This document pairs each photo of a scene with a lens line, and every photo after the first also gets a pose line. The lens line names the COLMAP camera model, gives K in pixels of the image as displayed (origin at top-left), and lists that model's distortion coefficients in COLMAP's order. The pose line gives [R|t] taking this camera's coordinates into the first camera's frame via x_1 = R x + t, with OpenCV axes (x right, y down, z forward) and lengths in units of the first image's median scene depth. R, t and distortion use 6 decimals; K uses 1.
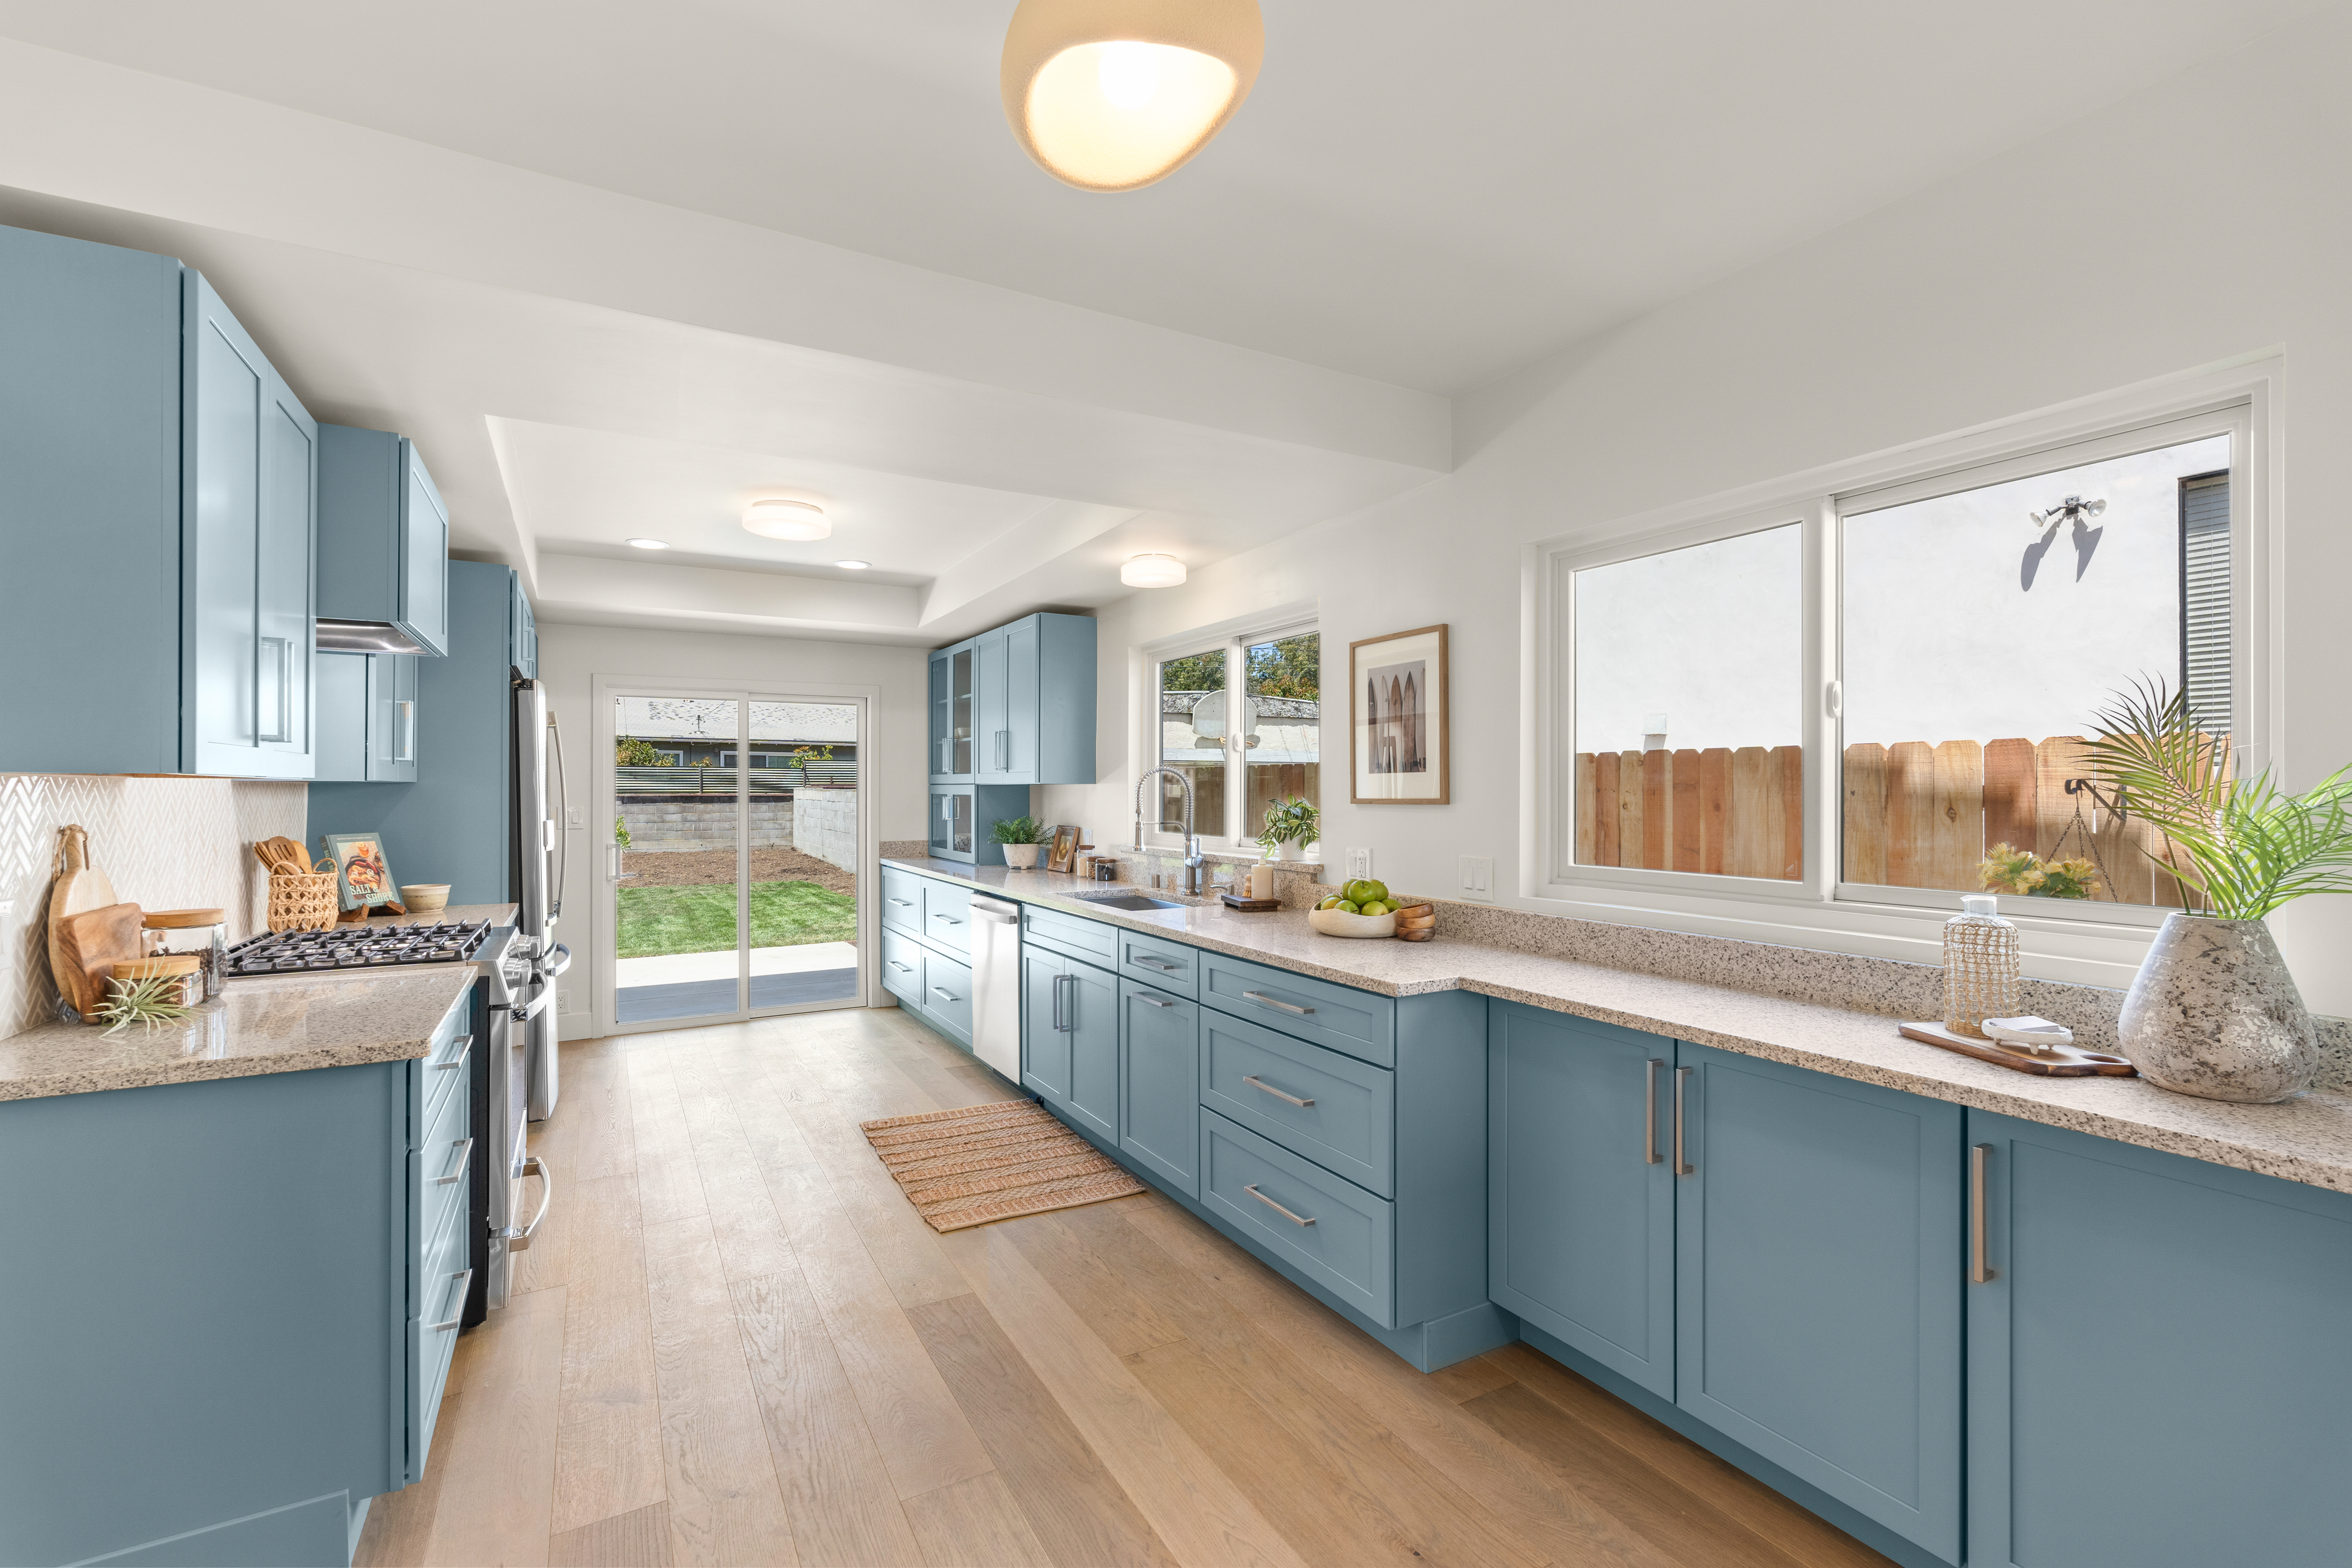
lens RADIAL K [[1035.1, 0, 1174.5], [0, 1035.1, 784.4], [0, 0, 1]] dist [0.000250, -0.001065]
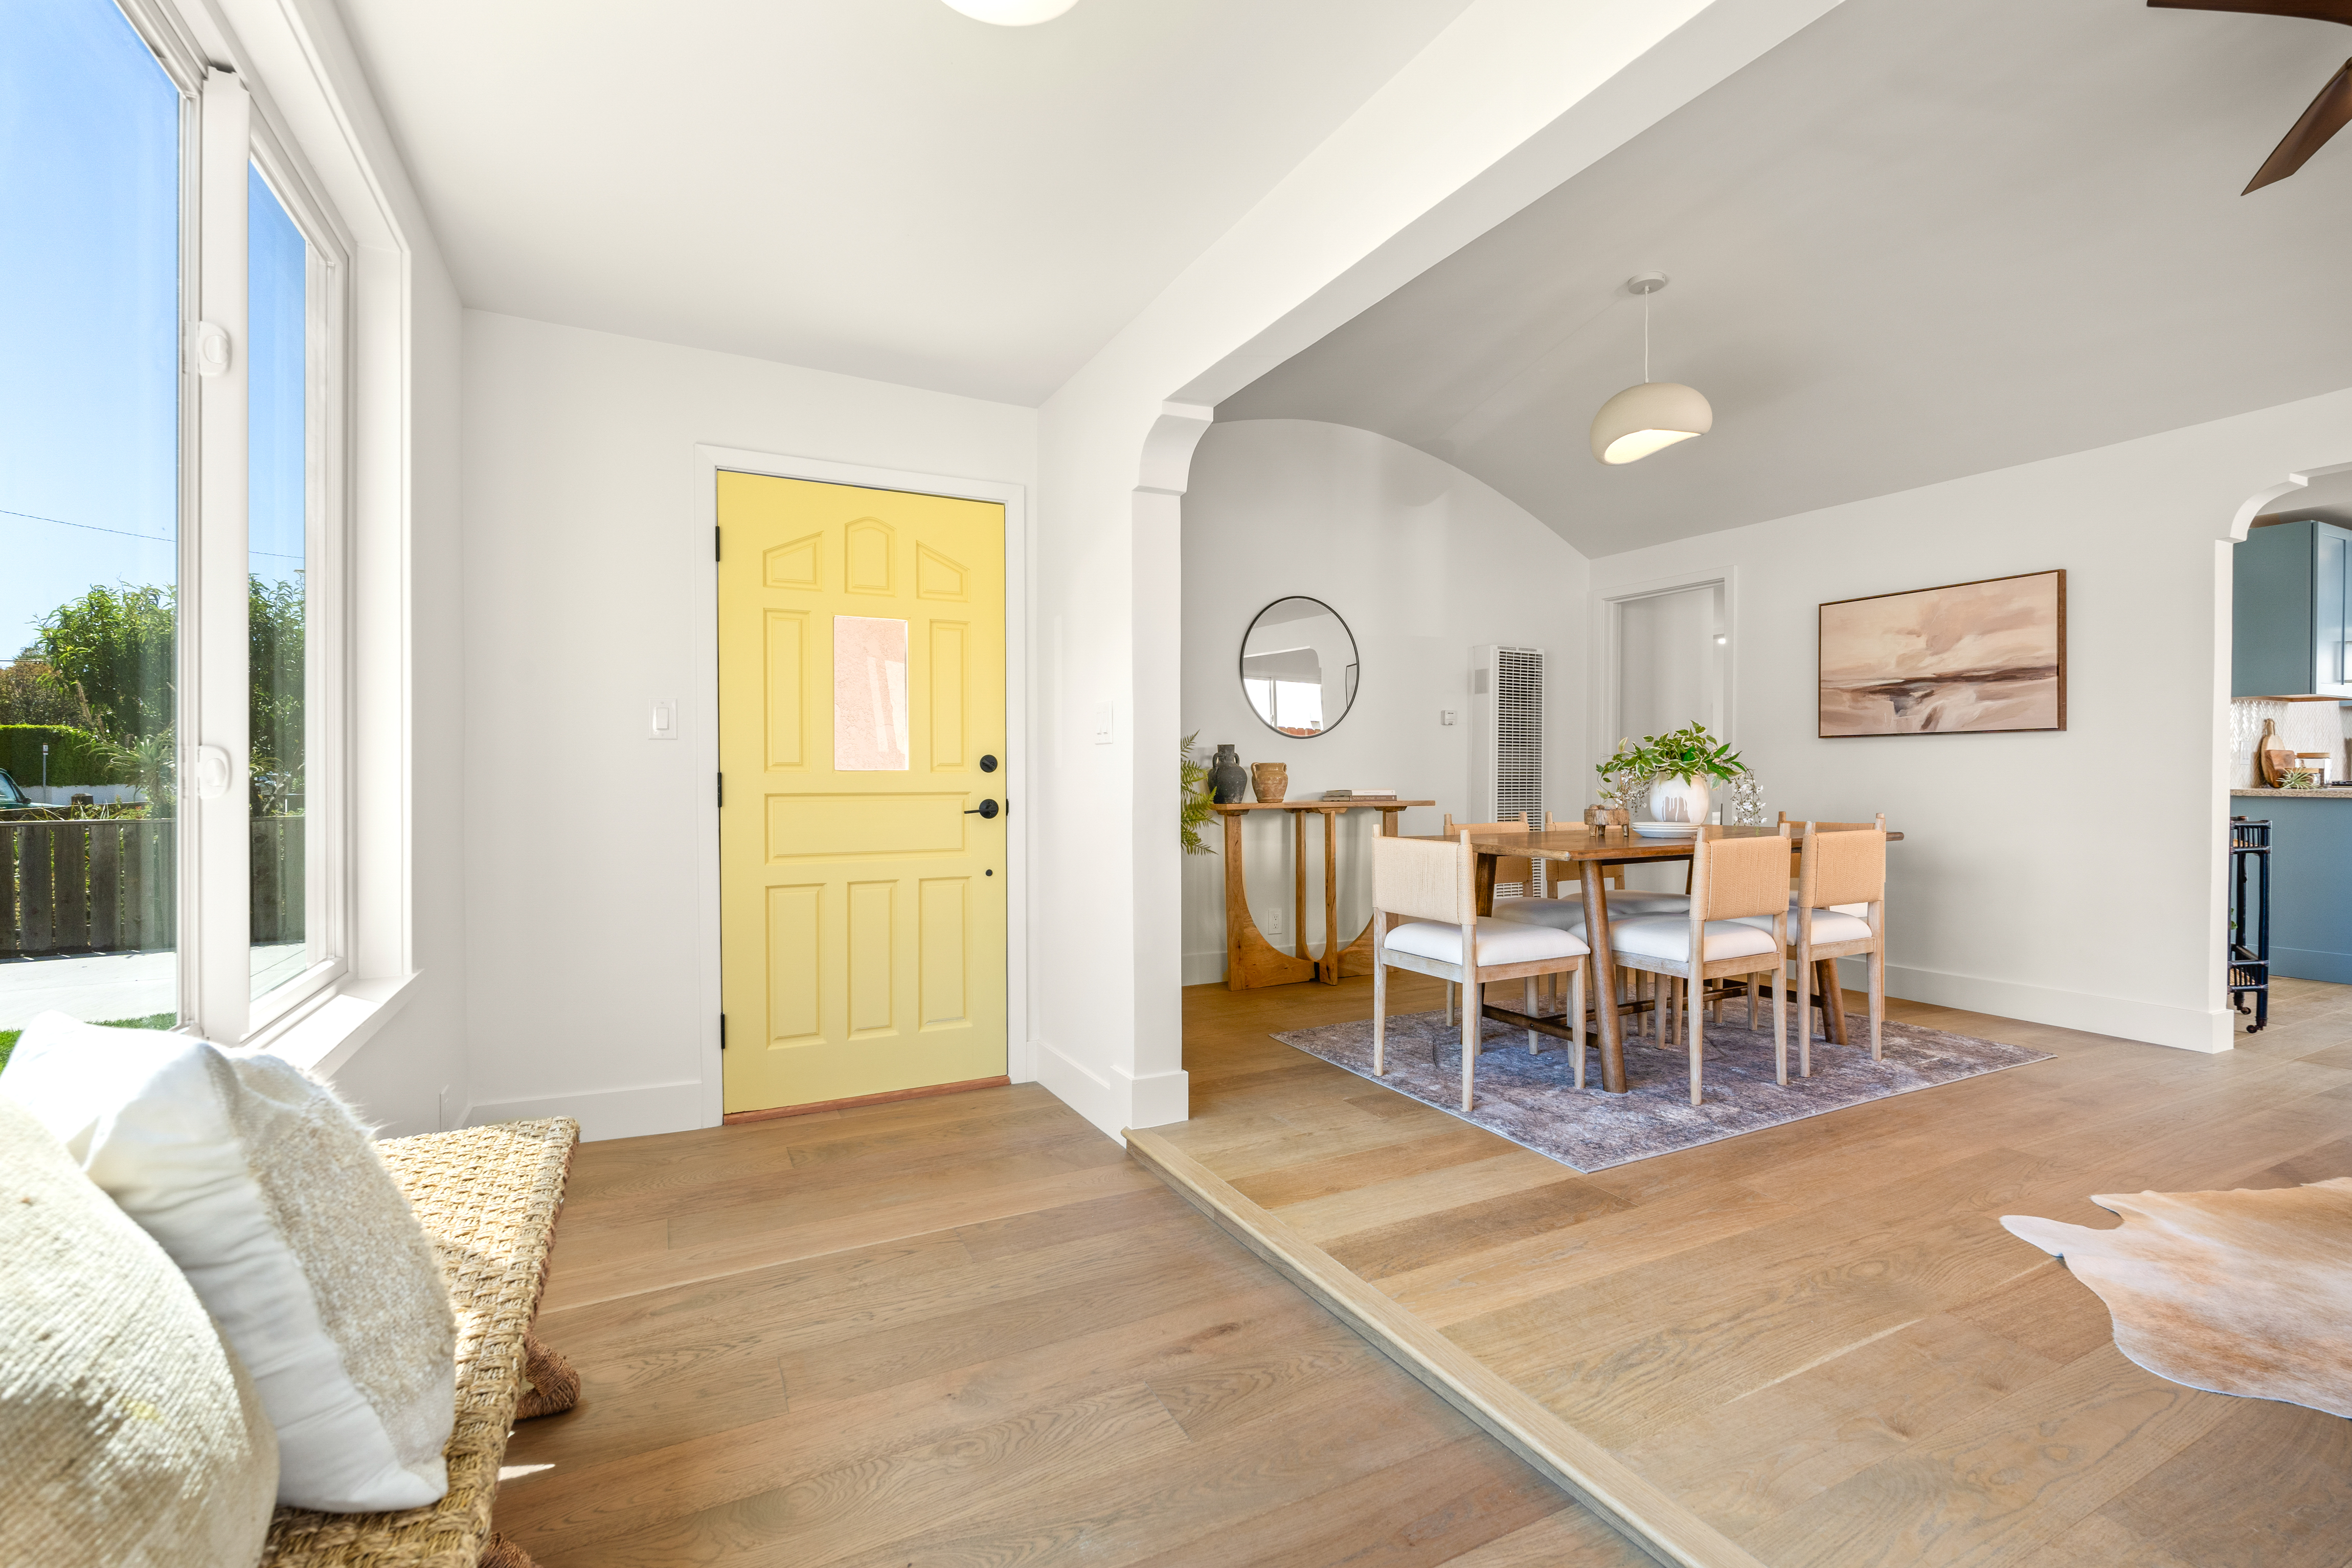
lens RADIAL K [[1035.1, 0, 1171.7], [0, 1035.1, 786.9], [0, 0, 1]] dist [0.000250, -0.001065]
pose [[-0.042642, 0.019335, -0.998903, 1.024570], [0.006970, 0.999794, 0.019054, 0.084604], [0.999066, -0.006150, -0.042768, -1.019794]]
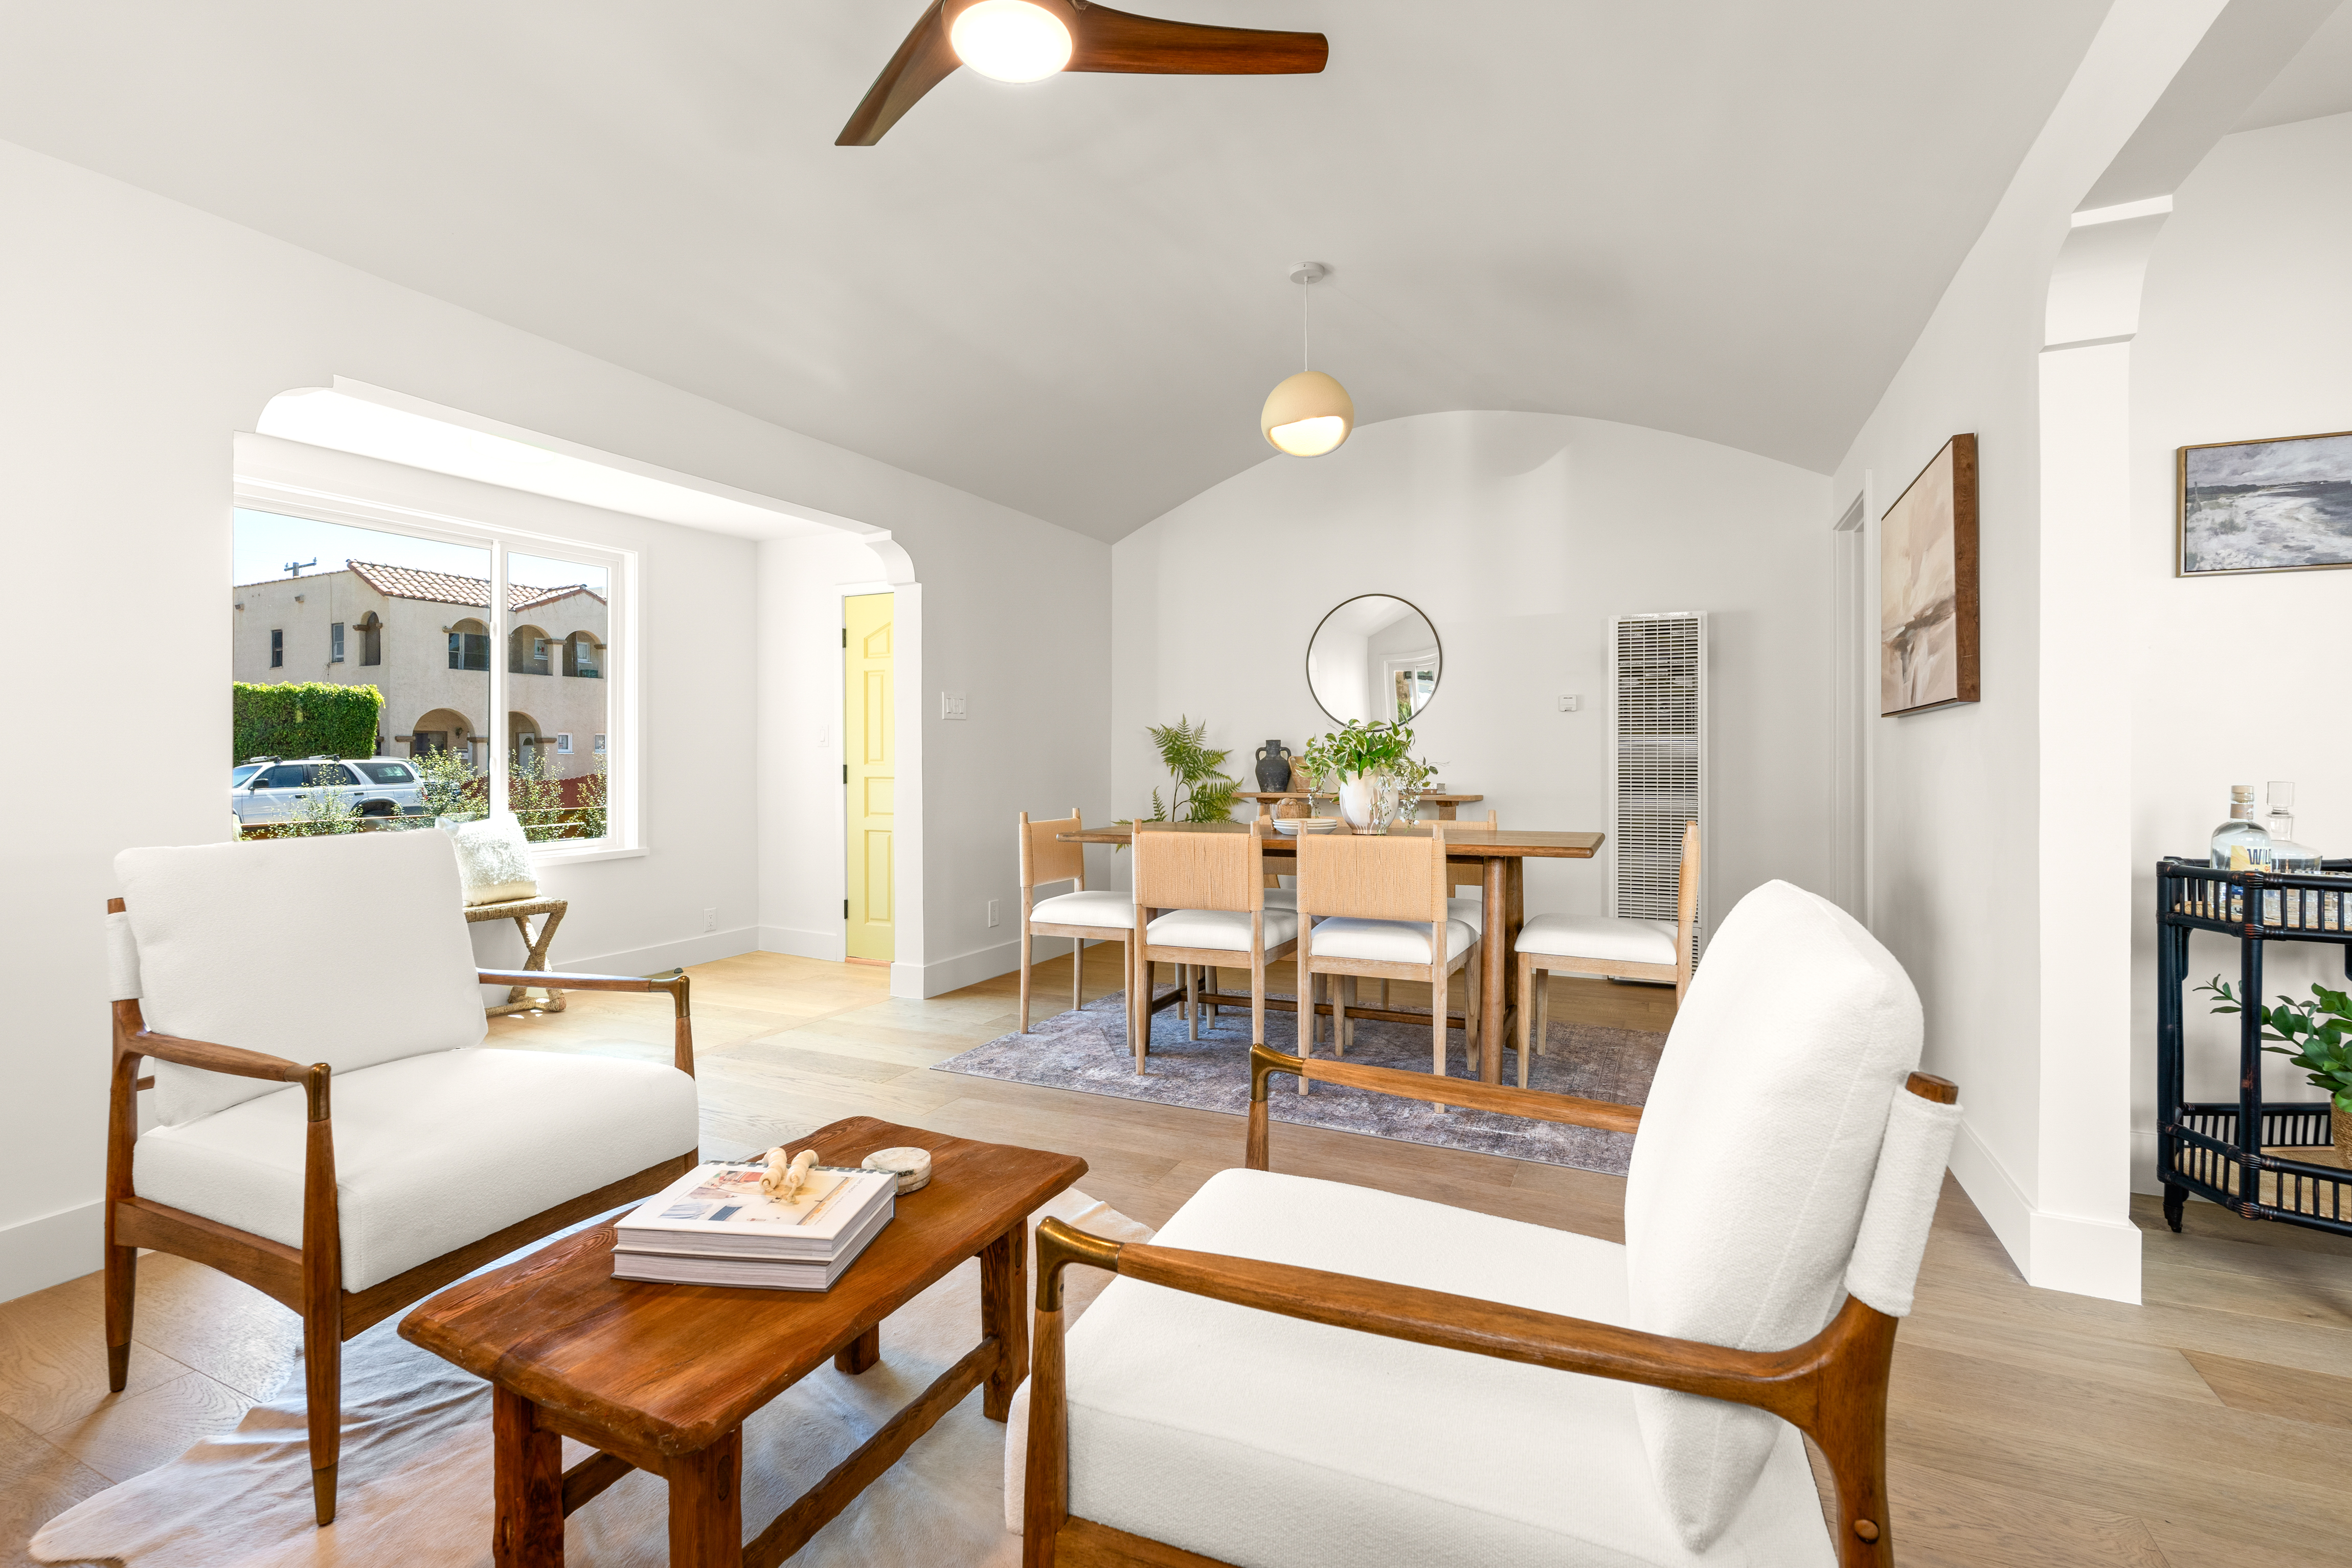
lens RADIAL K [[1035.1, 0, 1180.5], [0, 1035.1, 772.4], [0, 0, 1]] dist [0.000250, -0.001065]
pose [[-0.806719, 0.014213, -0.590765, 0.665191], [0.010404, 0.999897, 0.009849, 0.086042], [0.590844, 0.001799, -0.806784, 0.183447]]
